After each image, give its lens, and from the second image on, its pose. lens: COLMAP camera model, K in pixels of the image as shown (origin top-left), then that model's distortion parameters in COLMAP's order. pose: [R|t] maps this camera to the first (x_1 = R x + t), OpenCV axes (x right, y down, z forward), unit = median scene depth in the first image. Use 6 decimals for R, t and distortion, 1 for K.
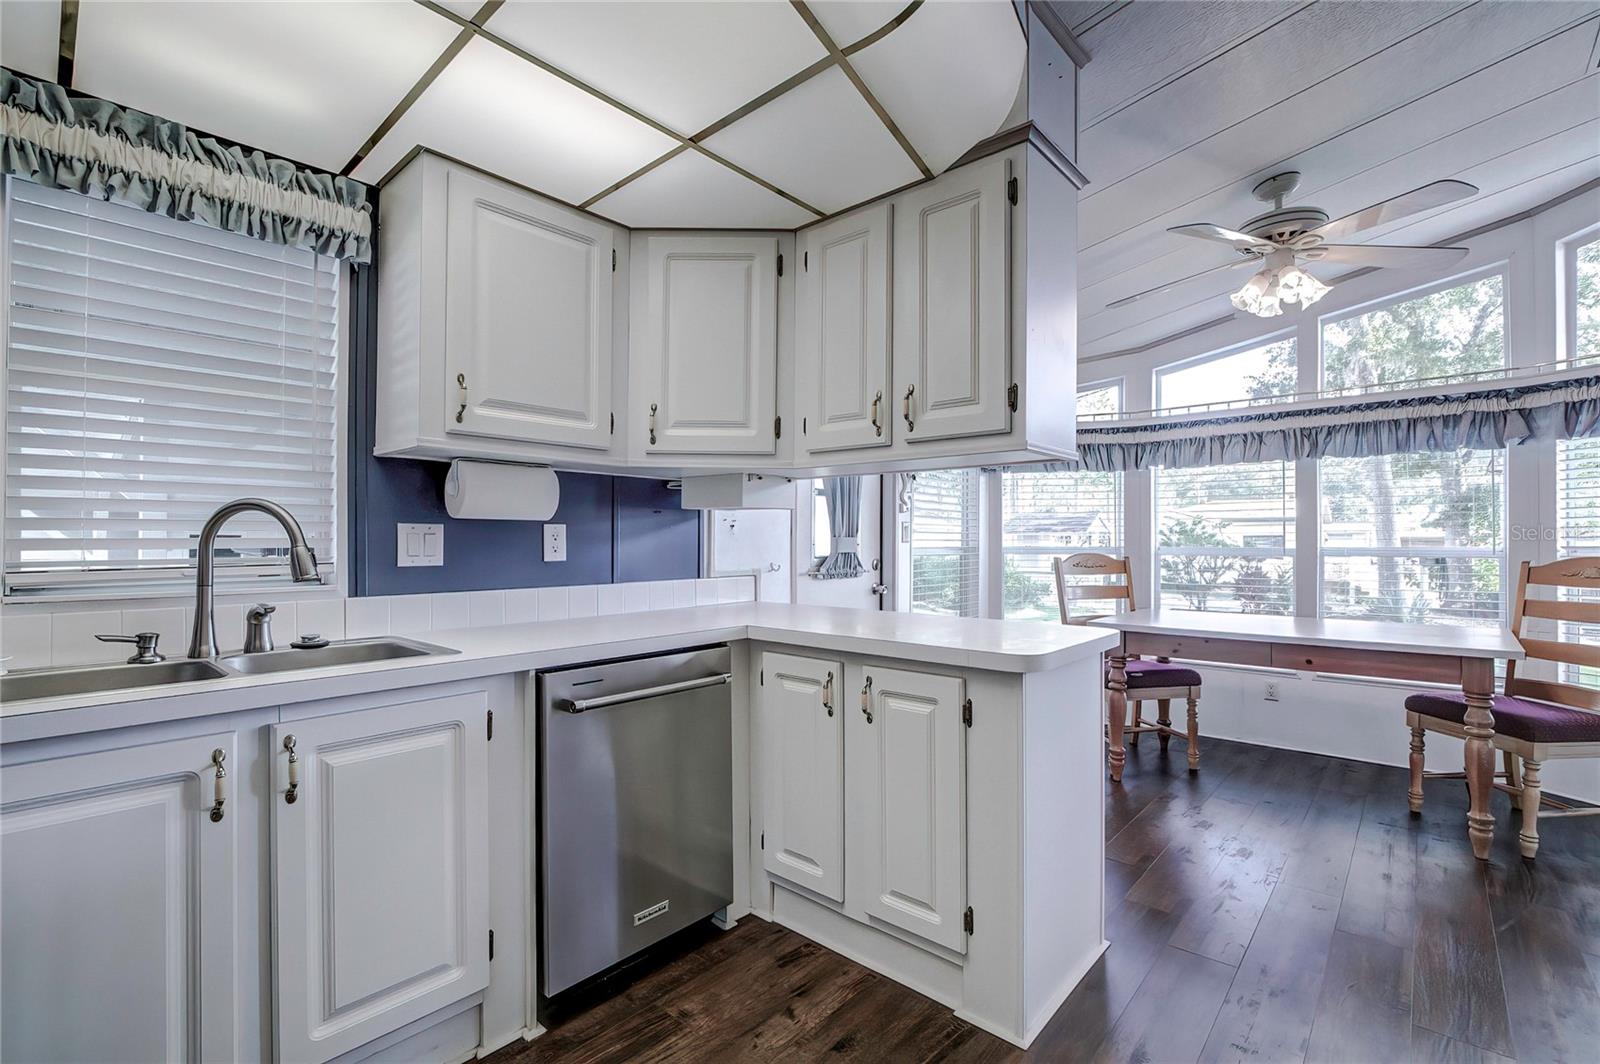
lens RADIAL K [[717.6, 0, 805.5], [0, 717.6, 534.2], [0, 0, 1]] dist [-0.010730, 0.000839]
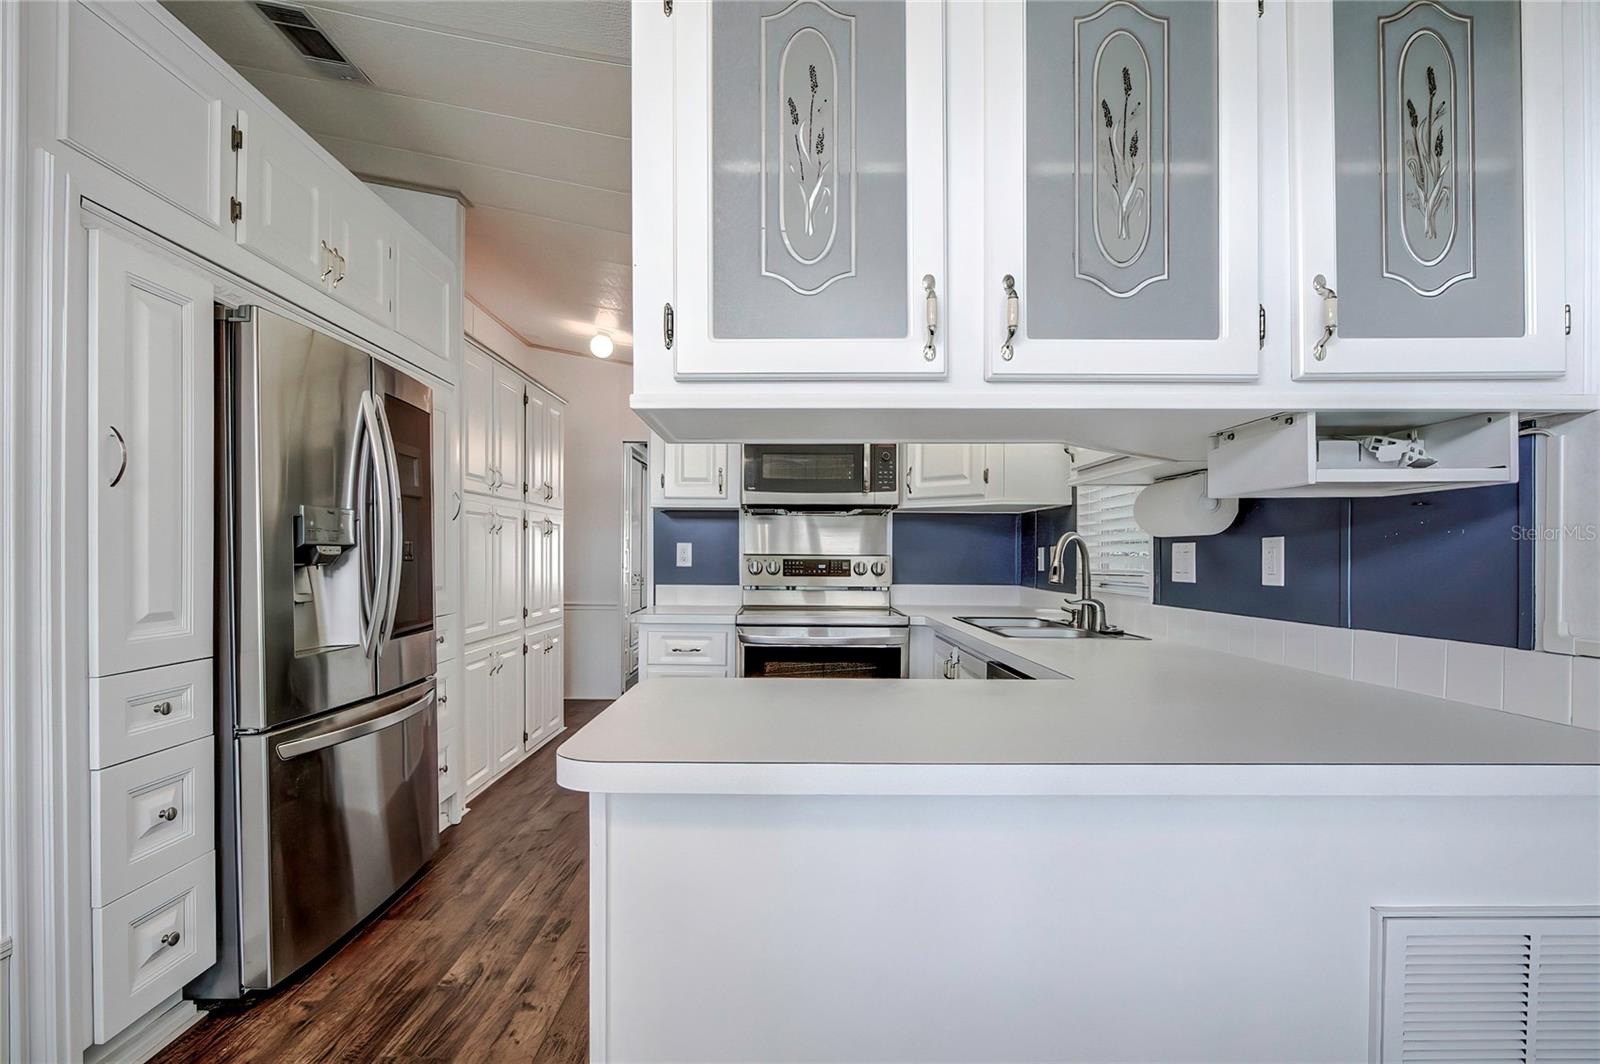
lens RADIAL K [[727.9, 0, 792.9], [0, 727.9, 562.9], [0, 0, 1]] dist [-0.001593, 0.000915]
pose [[-0.745968, 0.003832, -0.665971, 0.363986], [0.004858, 0.999988, 0.000313, 0.007525], [0.665964, -0.003002, -0.745977, 0.825023]]
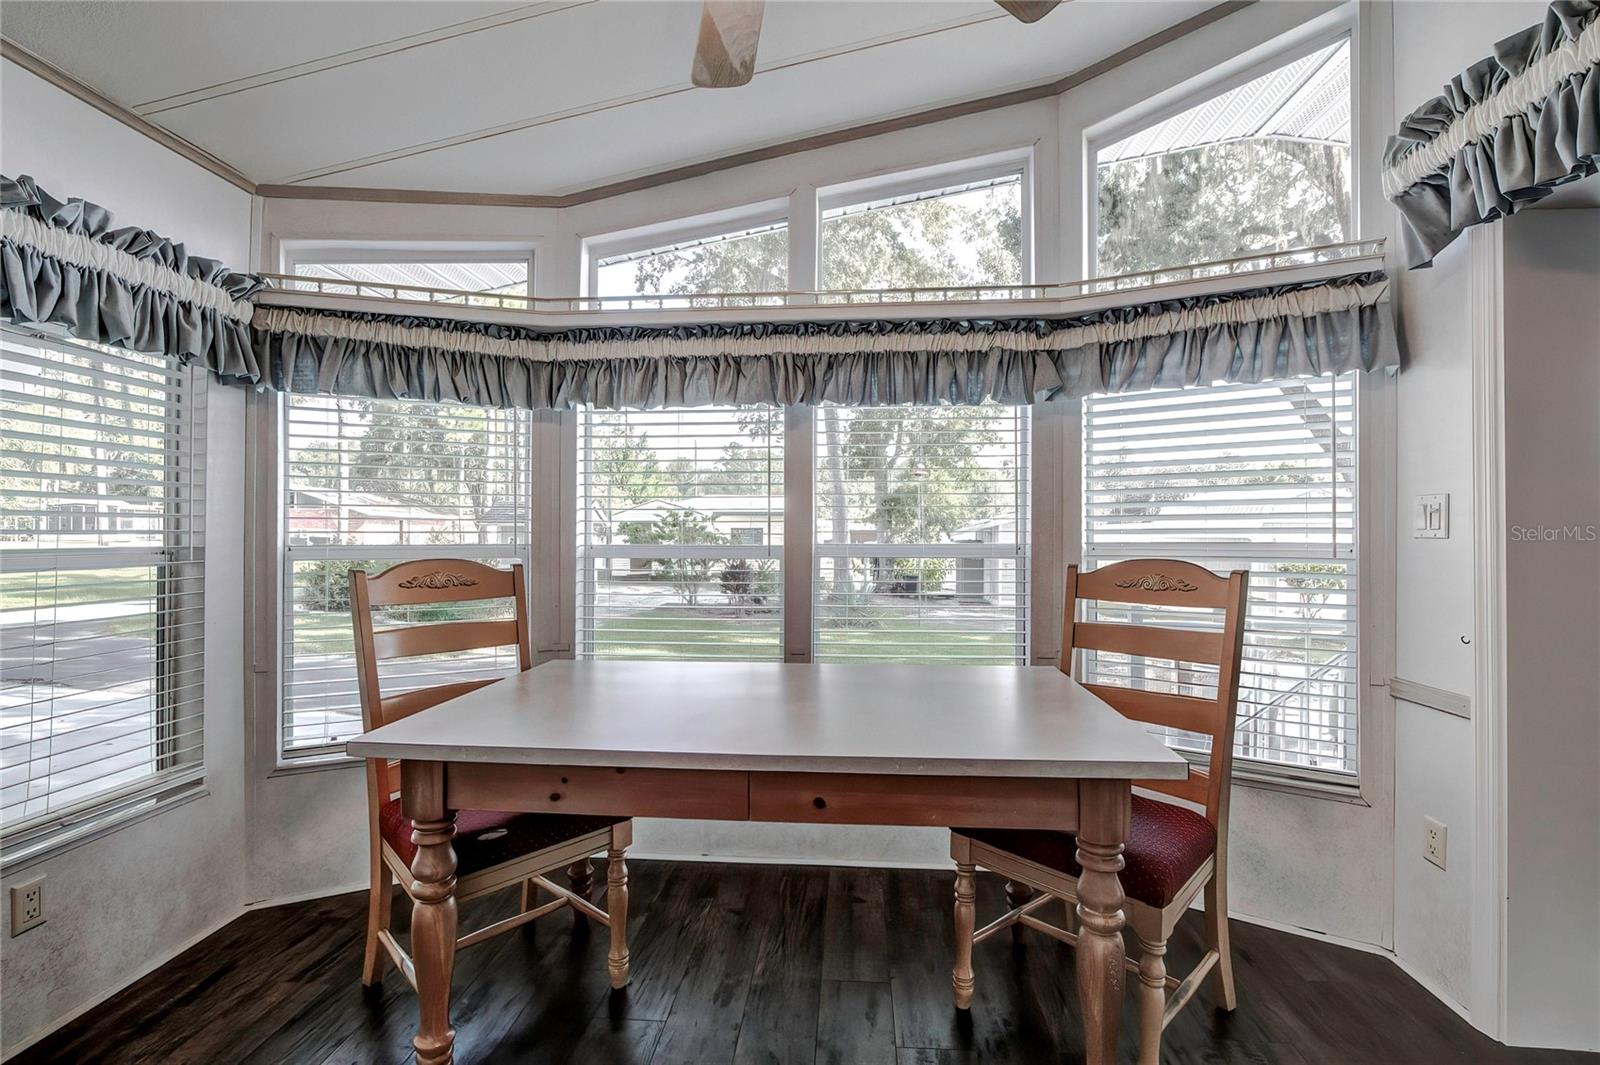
lens RADIAL K [[717.6, 0, 805.5], [0, 717.6, 534.7], [0, 0, 1]] dist [-0.010730, 0.000839]
pose [[0.796205, -0.000004, 0.605027, 0.347224], [-0.007406, 0.999925, 0.009752, 0.003195], [-0.604982, -0.012245, 0.796145, 0.529186]]
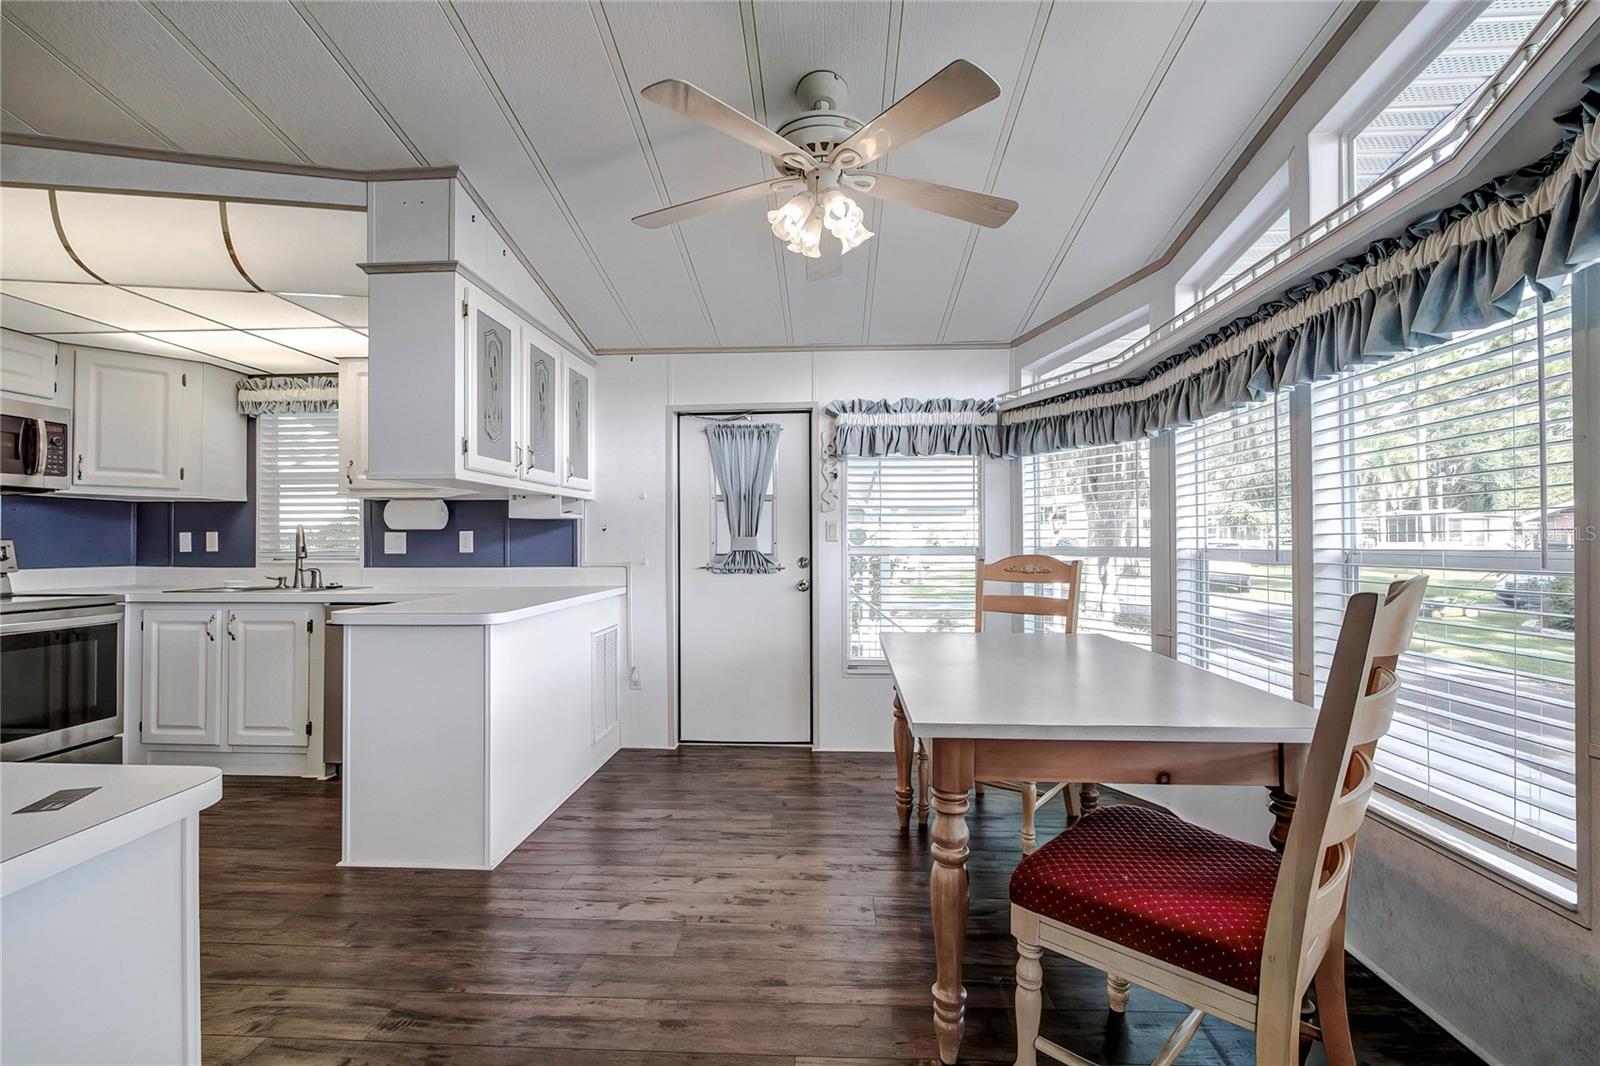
lens RADIAL K [[701.0, 0, 795.6], [0, 701.0, 532.0], [0, 0, 1]] dist [-0.015160, 0.000723]
pose [[0.620513, -0.008922, -0.784145, 0.968556], [0.009410, 0.999948, -0.003931, 0.001690], [0.784139, -0.004940, 0.620565, 0.387970]]
